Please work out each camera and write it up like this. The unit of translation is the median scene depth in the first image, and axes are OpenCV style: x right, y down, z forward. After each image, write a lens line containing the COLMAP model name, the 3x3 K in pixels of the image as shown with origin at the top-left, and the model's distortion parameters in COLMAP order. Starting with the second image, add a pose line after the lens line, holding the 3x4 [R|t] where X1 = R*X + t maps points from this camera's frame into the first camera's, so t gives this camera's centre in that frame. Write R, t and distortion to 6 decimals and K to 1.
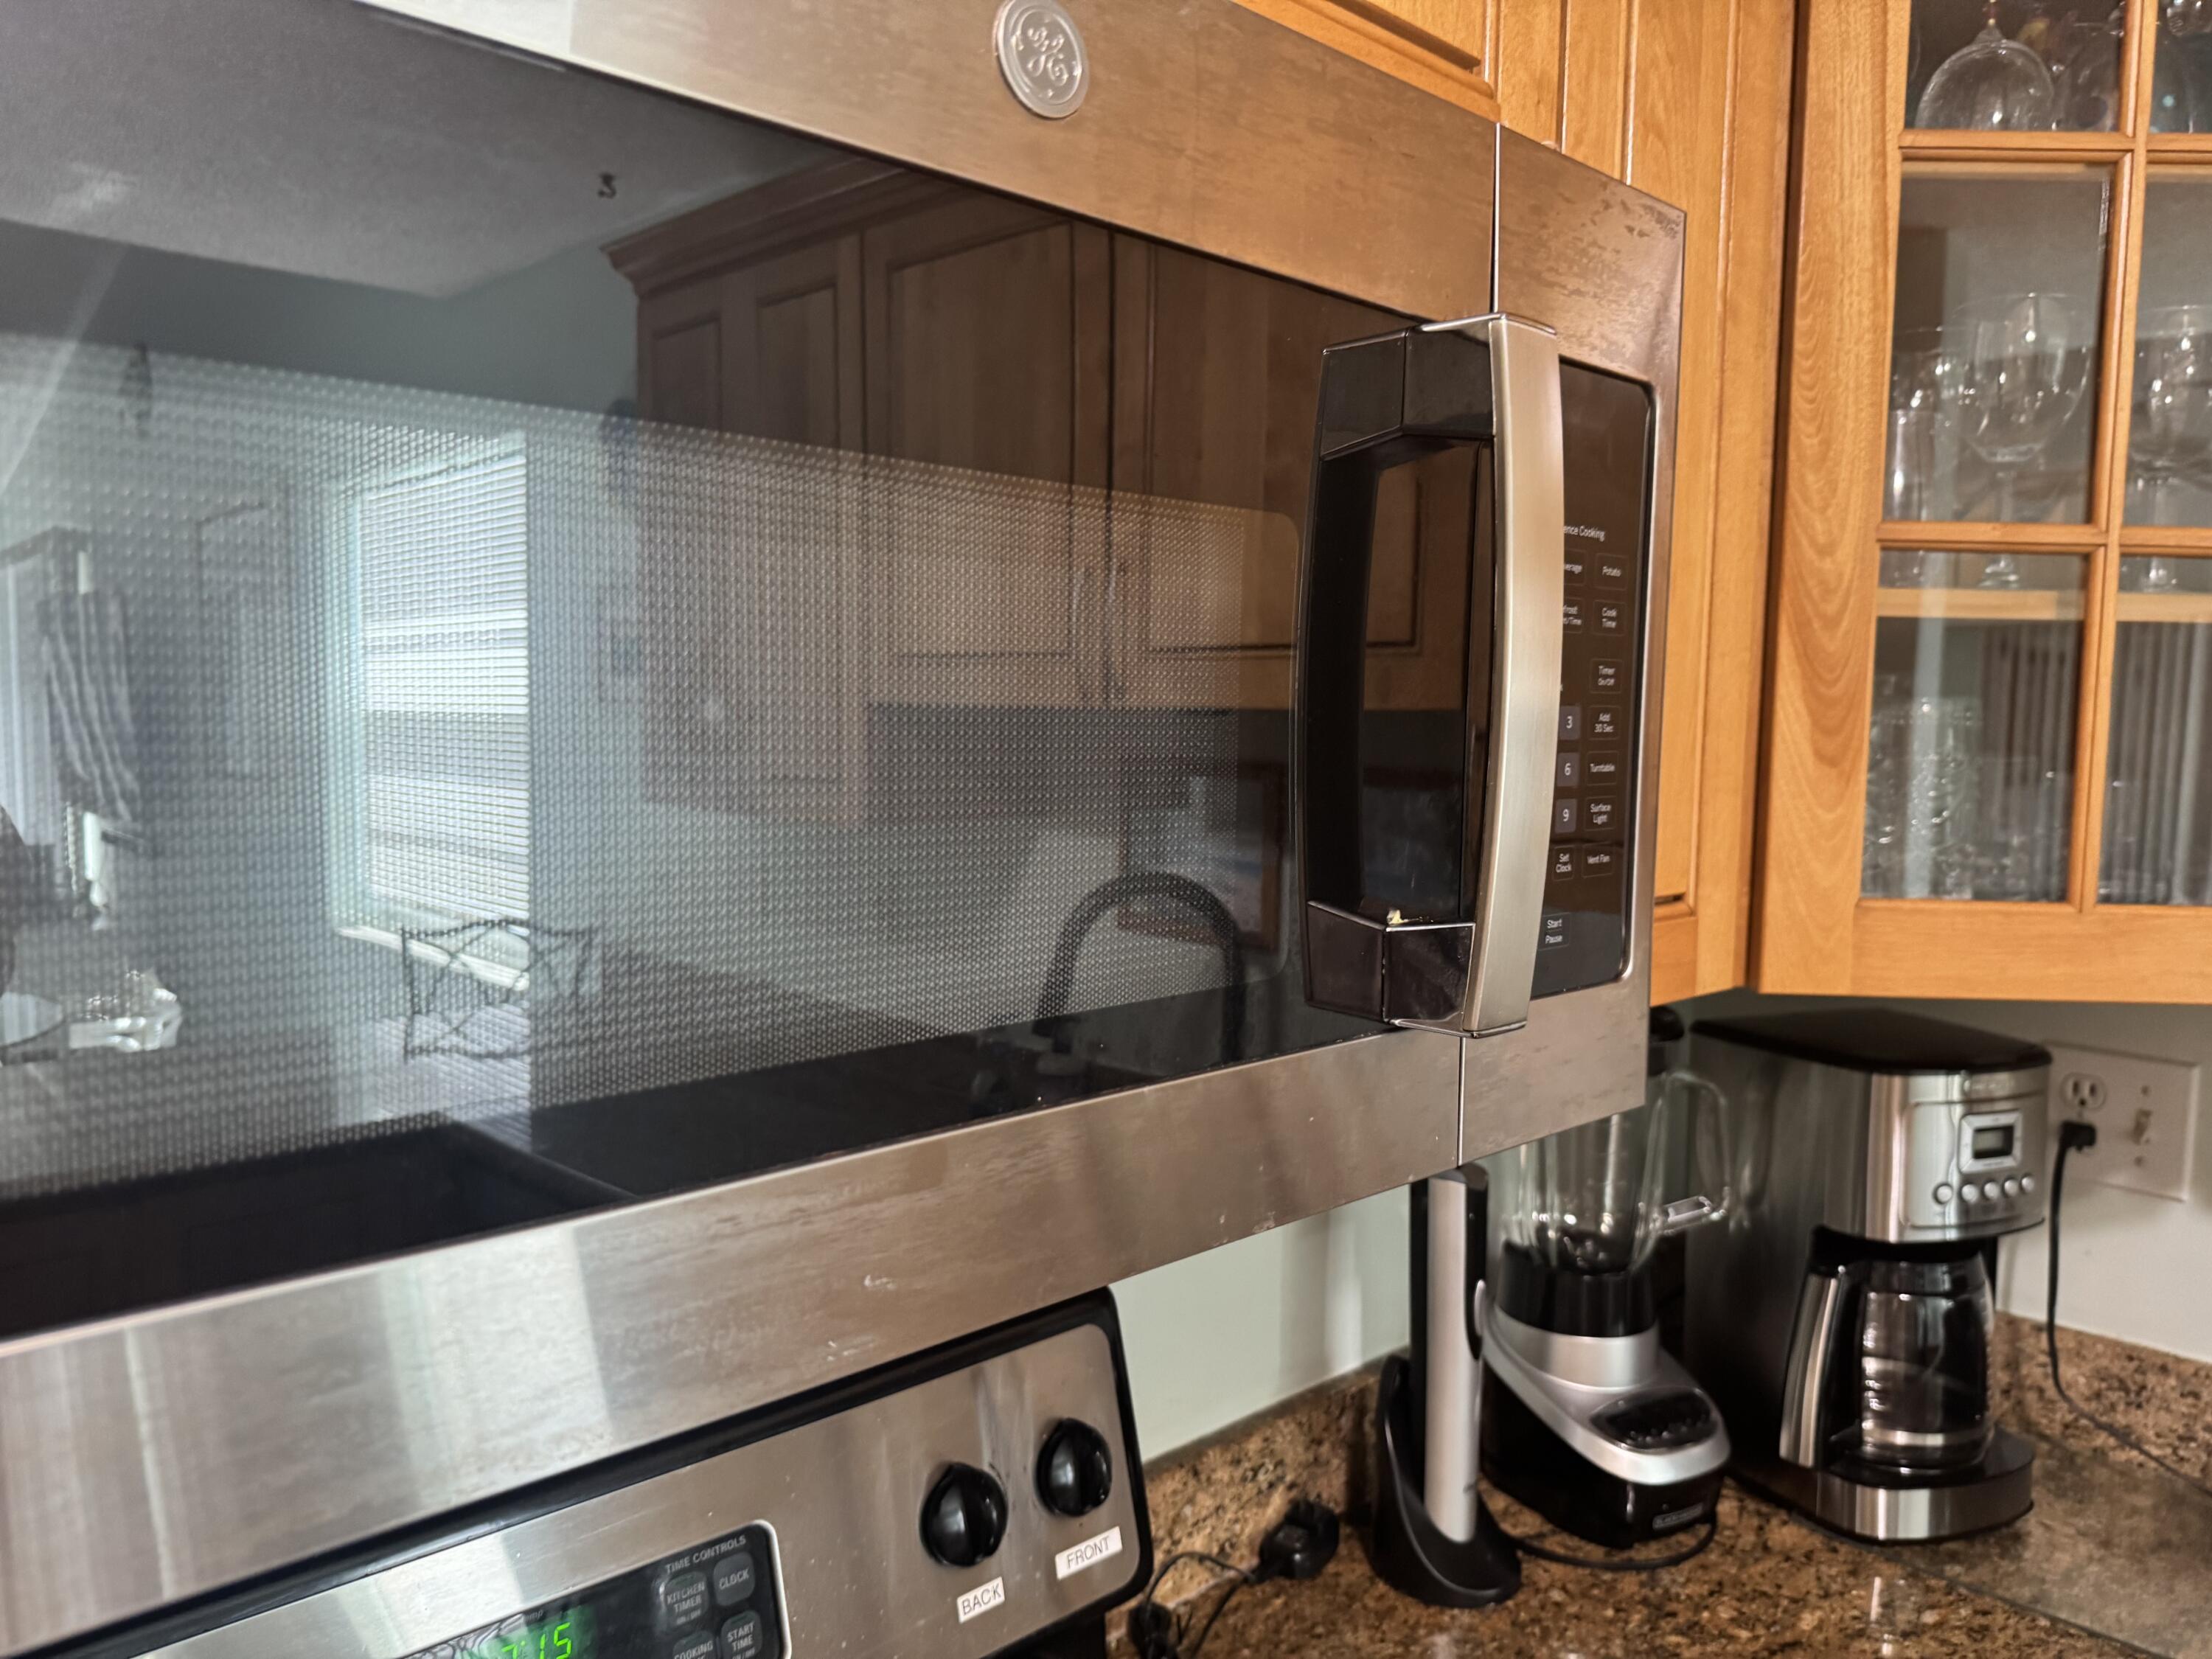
lens RADIAL K [[1565.1, 0, 1090.3], [0, 1565.1, 805.6], [0, 0, 1]] dist [0.005288, -0.014887]
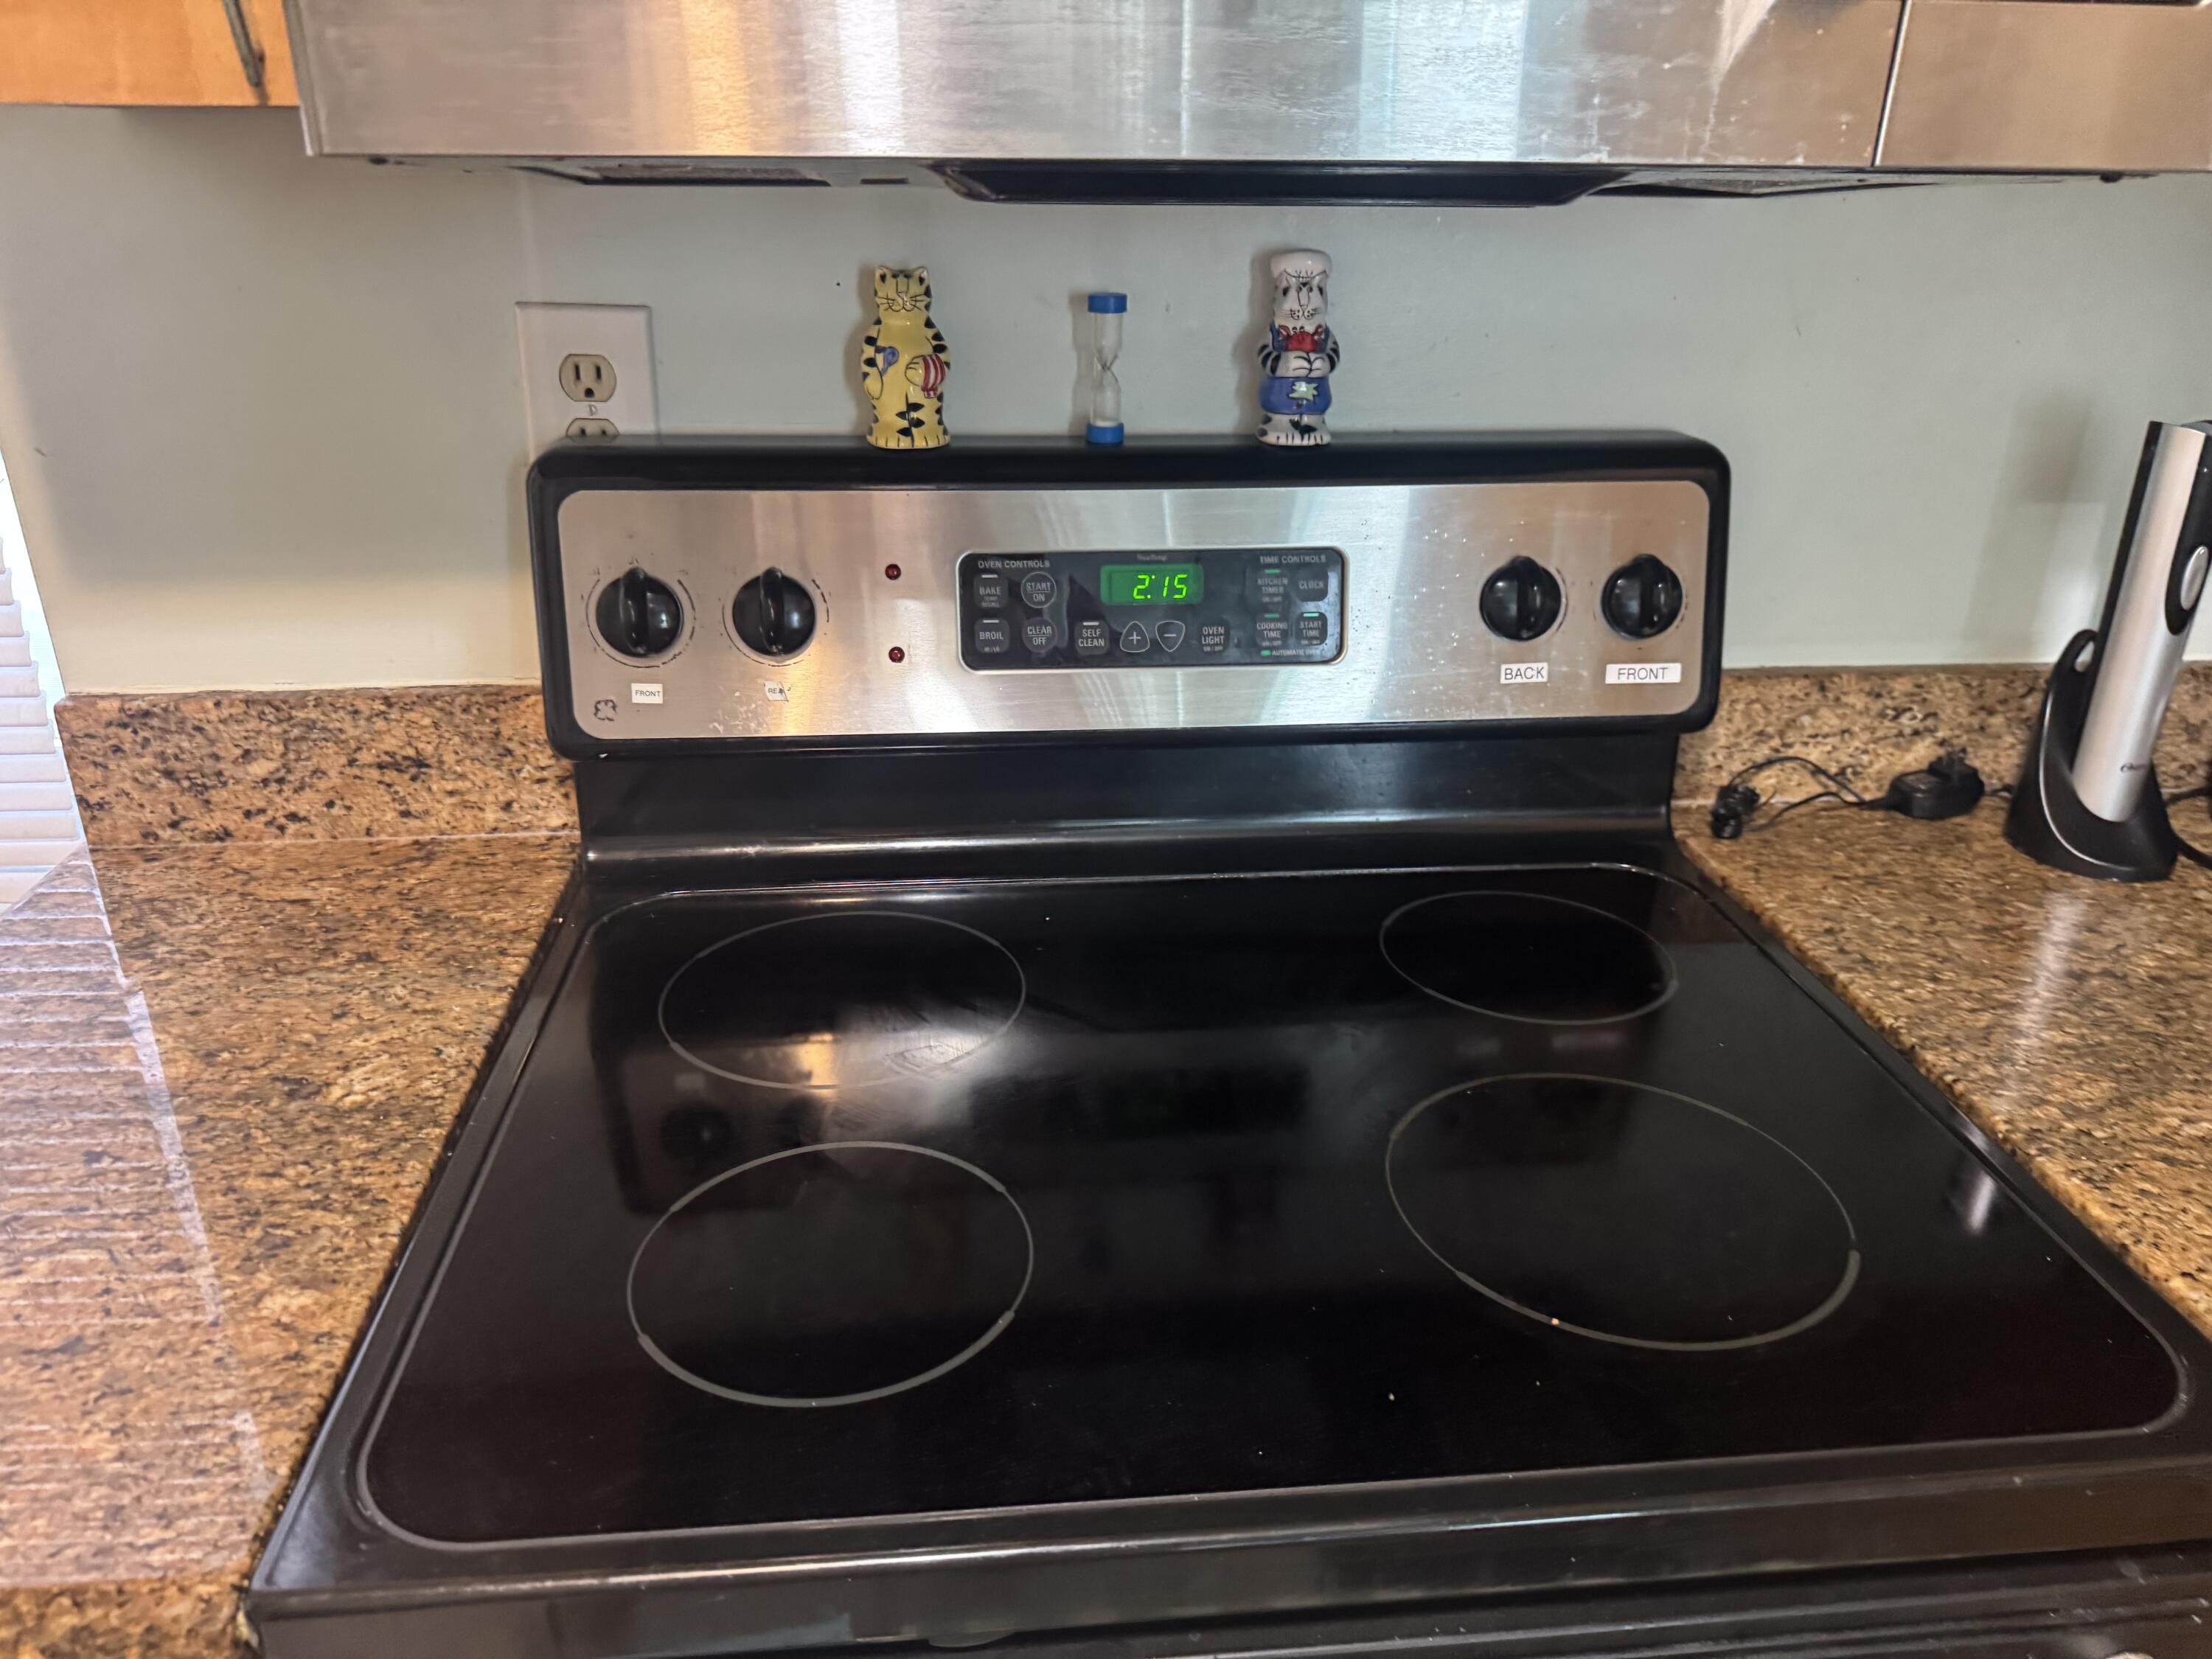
lens RADIAL K [[1565.1, 0, 1106.6], [0, 1565.1, 823.7], [0, 0, 1]] dist [0.005288, -0.014887]
pose [[0.804447, 0.236878, -0.544752, 0.263220], [-0.039074, 0.936167, 0.349378, 0.158275], [0.592738, -0.259770, 0.762352, -0.098576]]
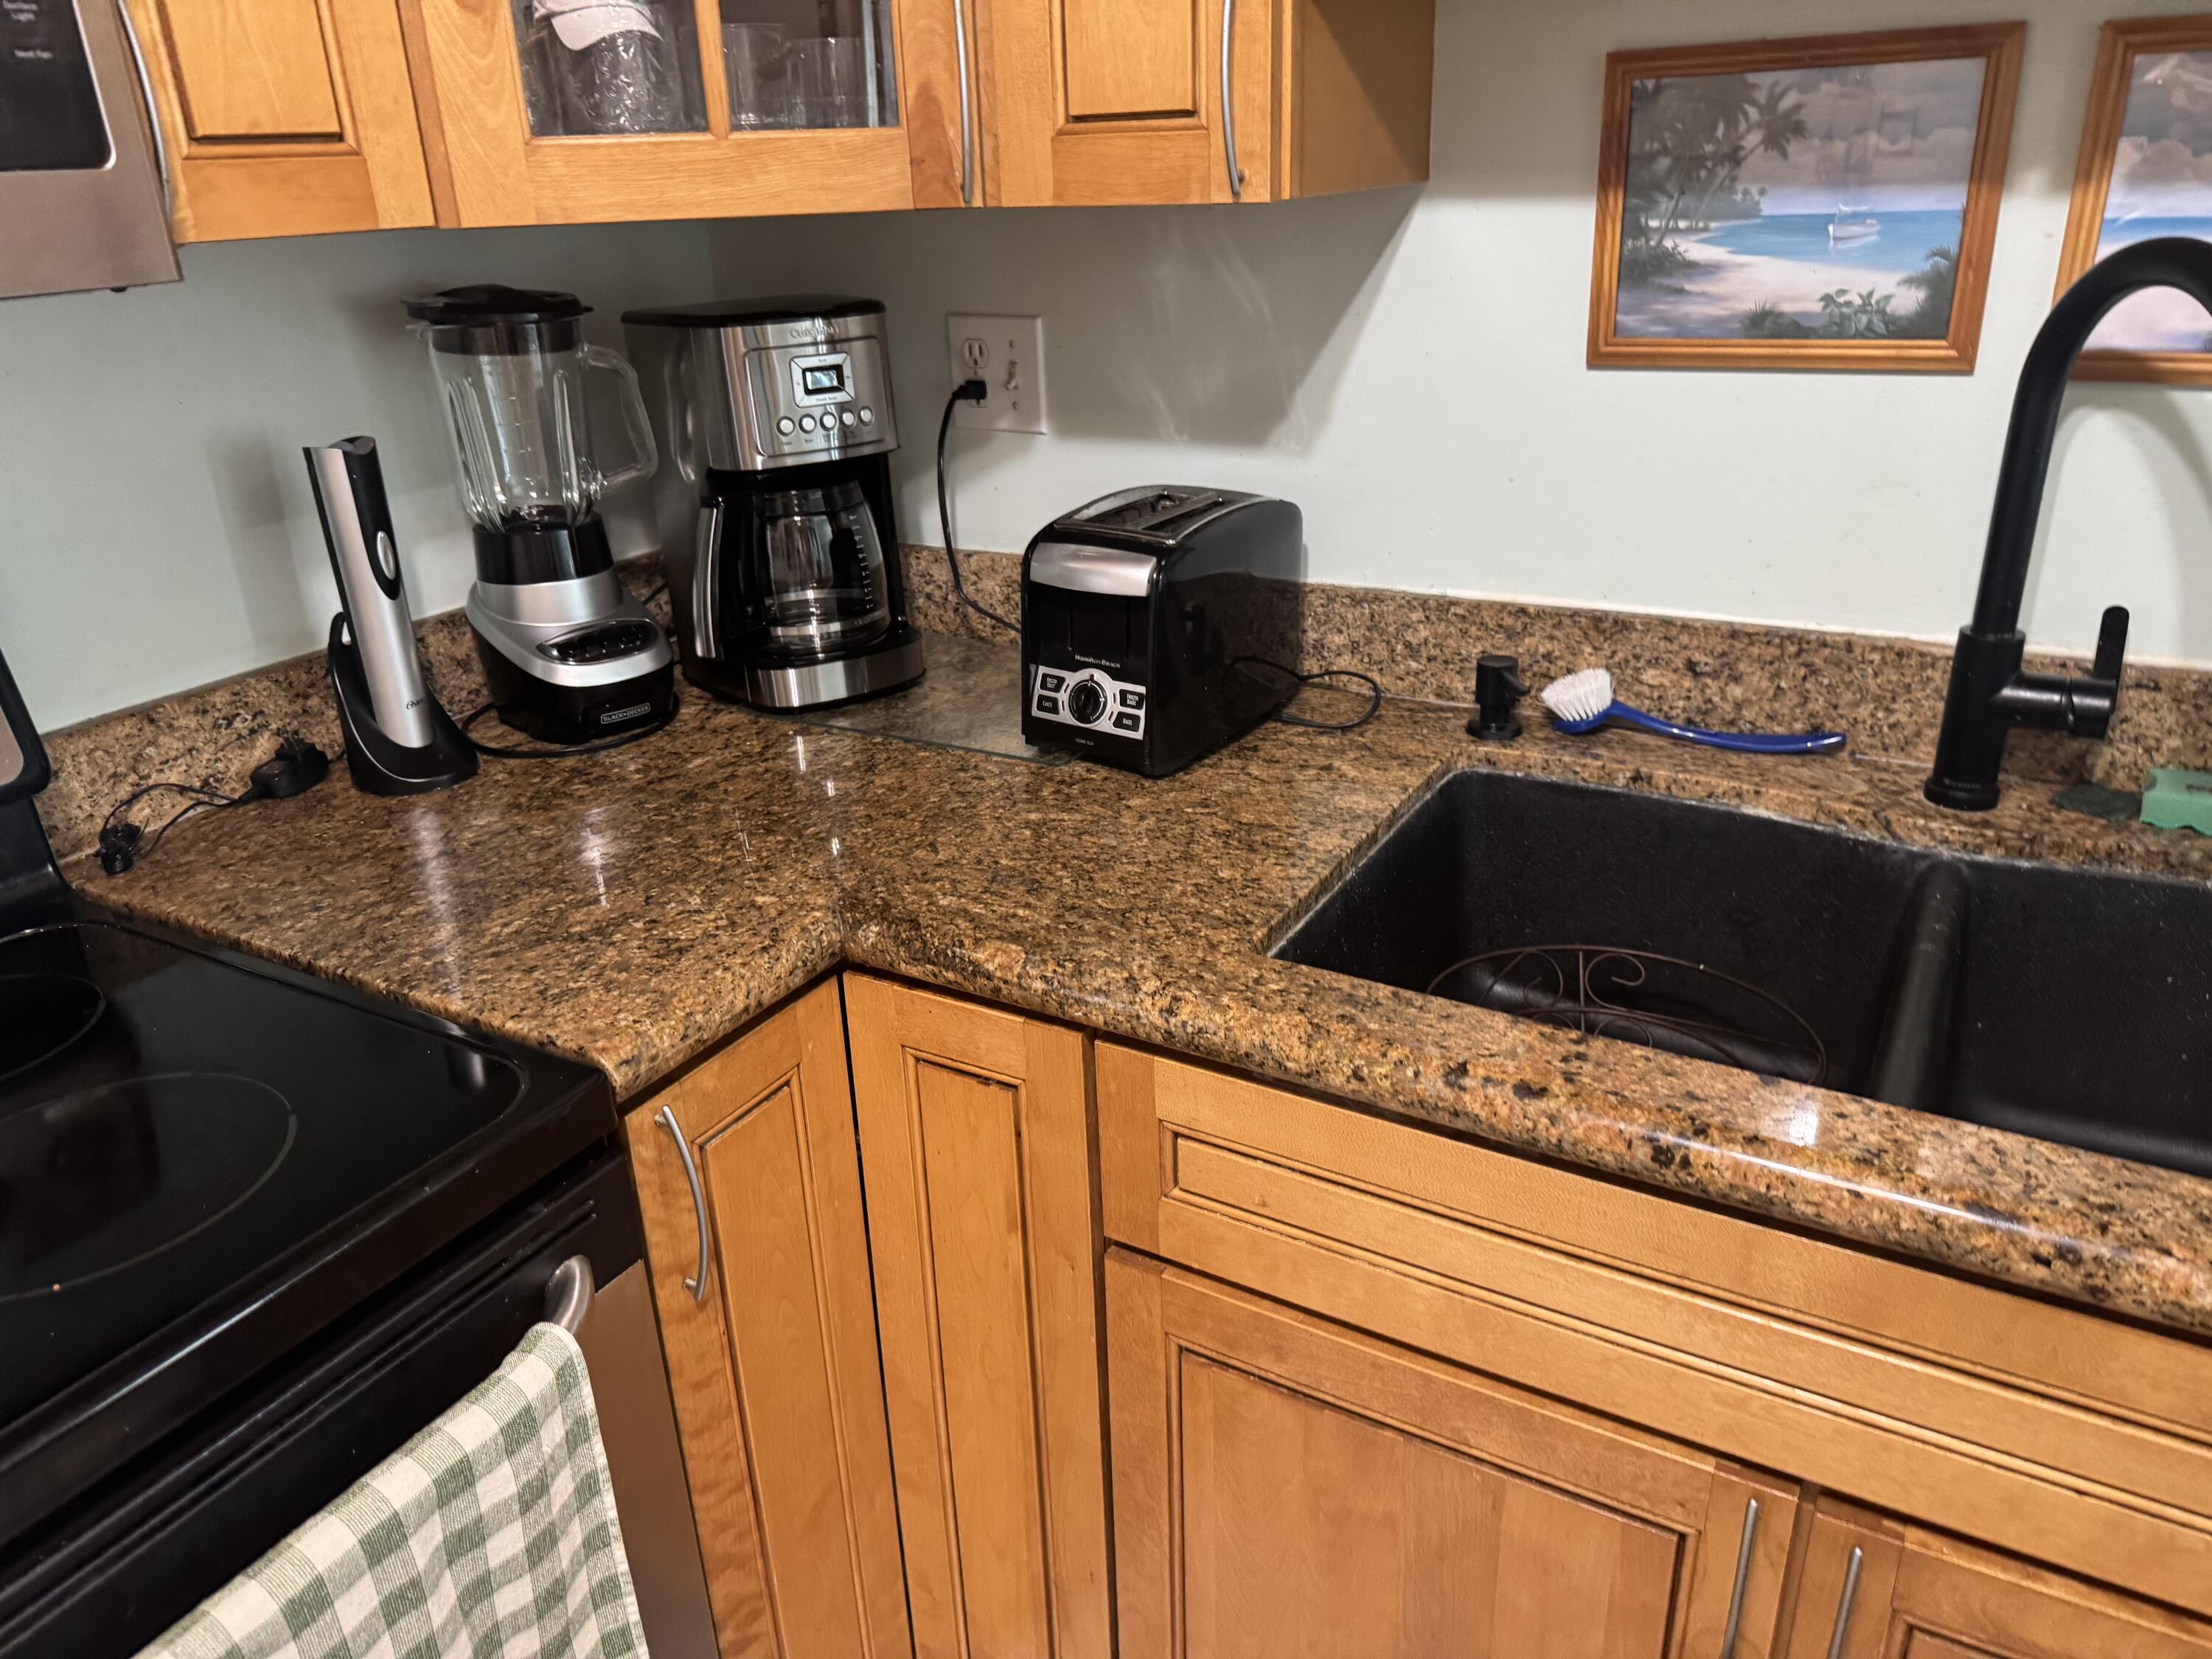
lens RADIAL K [[1565.1, 0, 1067.7], [0, 1565.1, 810.0], [0, 0, 1]] dist [0.005288, -0.014887]
pose [[0.955079, -0.159435, 0.249809, 0.406112], [0.069782, 0.940237, 0.333293, 0.138360], [-0.288019, -0.300889, 0.909127, -0.284001]]
